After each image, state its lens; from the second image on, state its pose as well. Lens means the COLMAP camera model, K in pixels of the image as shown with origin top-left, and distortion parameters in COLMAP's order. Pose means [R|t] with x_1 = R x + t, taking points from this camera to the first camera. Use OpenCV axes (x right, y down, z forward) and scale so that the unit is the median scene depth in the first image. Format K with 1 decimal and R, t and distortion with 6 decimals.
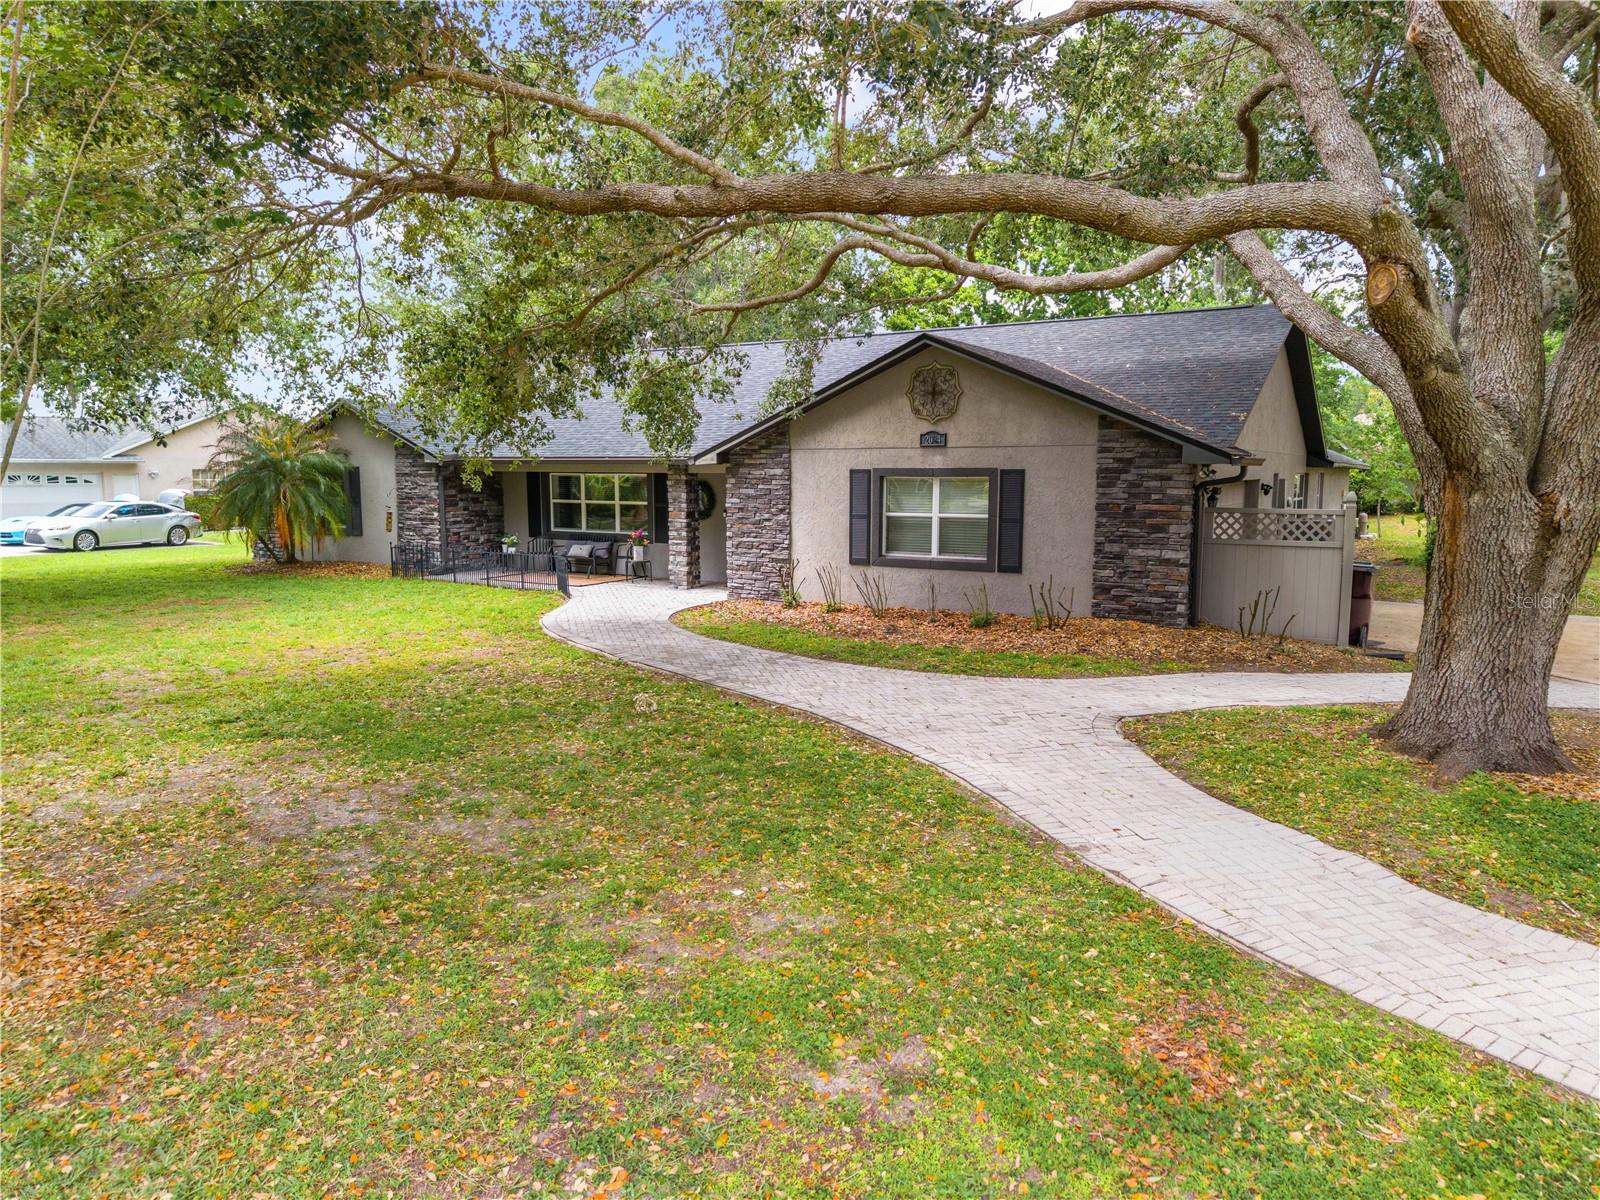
lens RADIAL K [[1083.8, 0, 802.6], [0, 1083.8, 598.7], [0, 0, 1]] dist [0.025479, -0.032902]
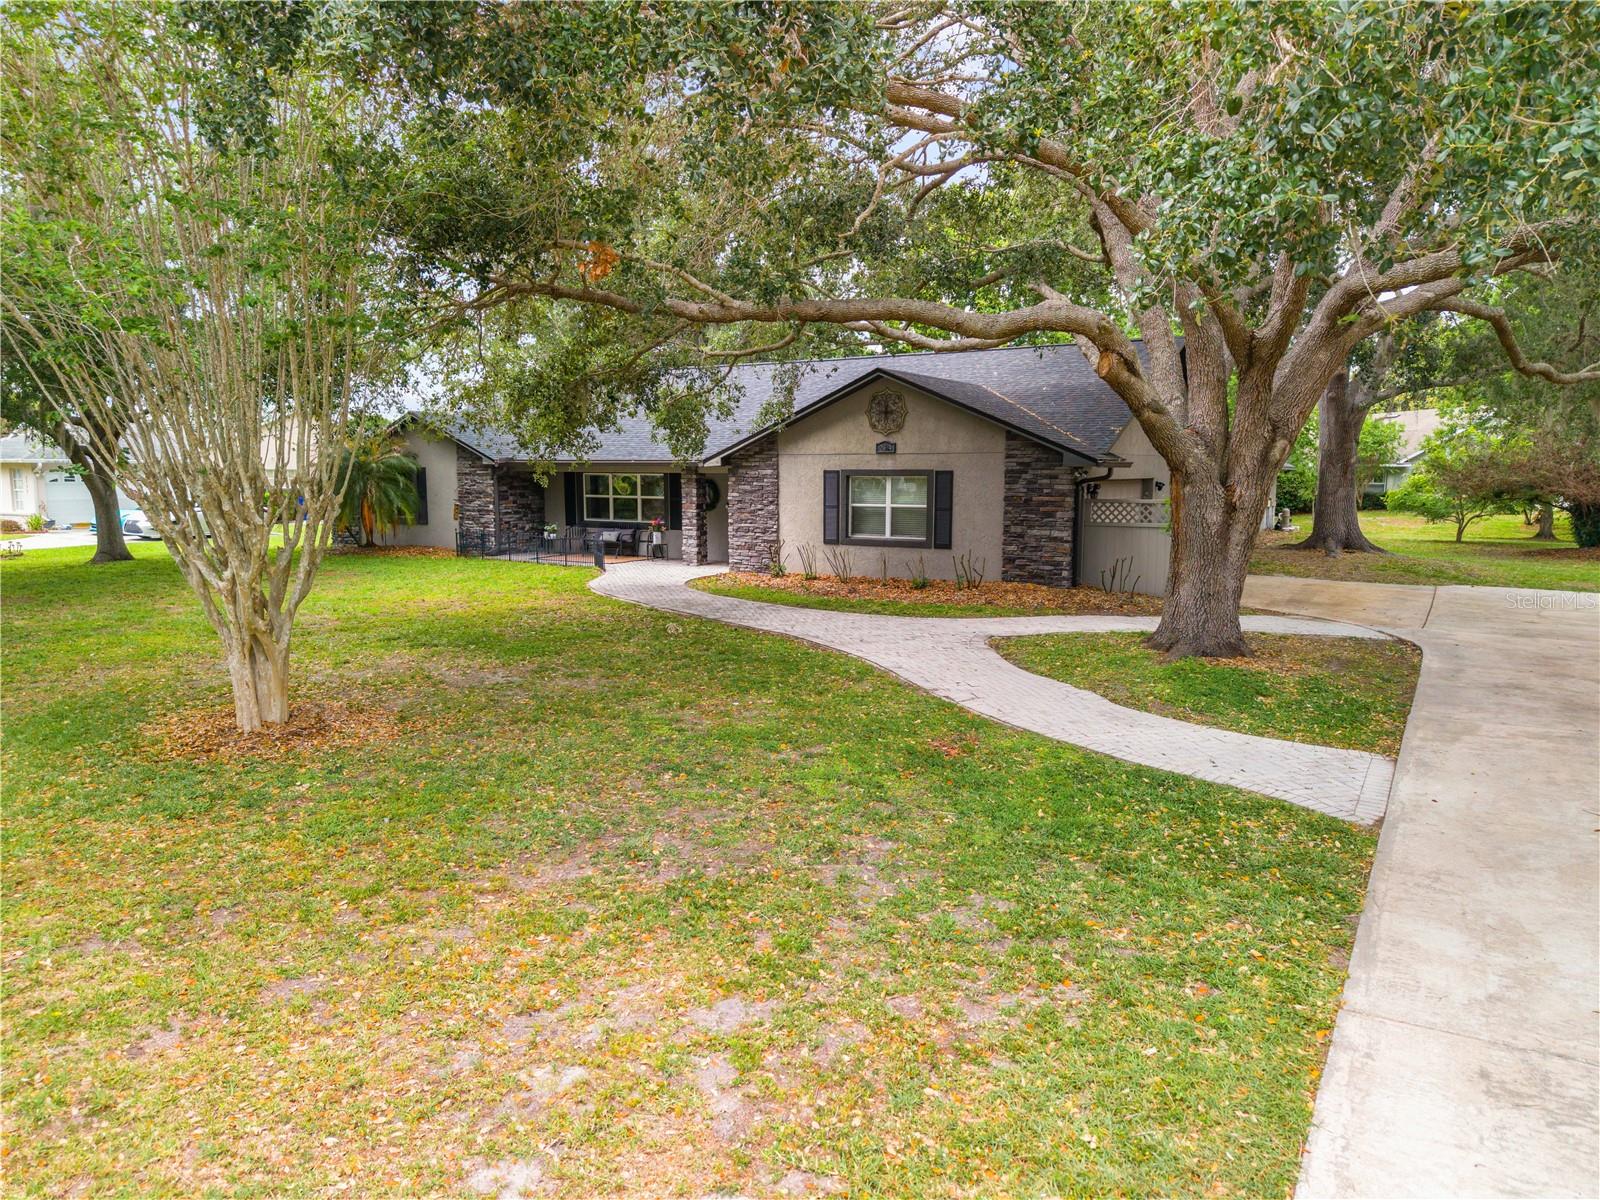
lens RADIAL K [[1083.8, 0, 807.5], [0, 1083.8, 607.9], [0, 0, 1]] dist [0.025479, -0.032902]
pose [[0.999994, 0.000591, 0.003304, 0.021402], [-0.000616, 0.999970, 0.007744, 0.037605], [-0.003300, -0.007746, 0.999965, -0.318071]]
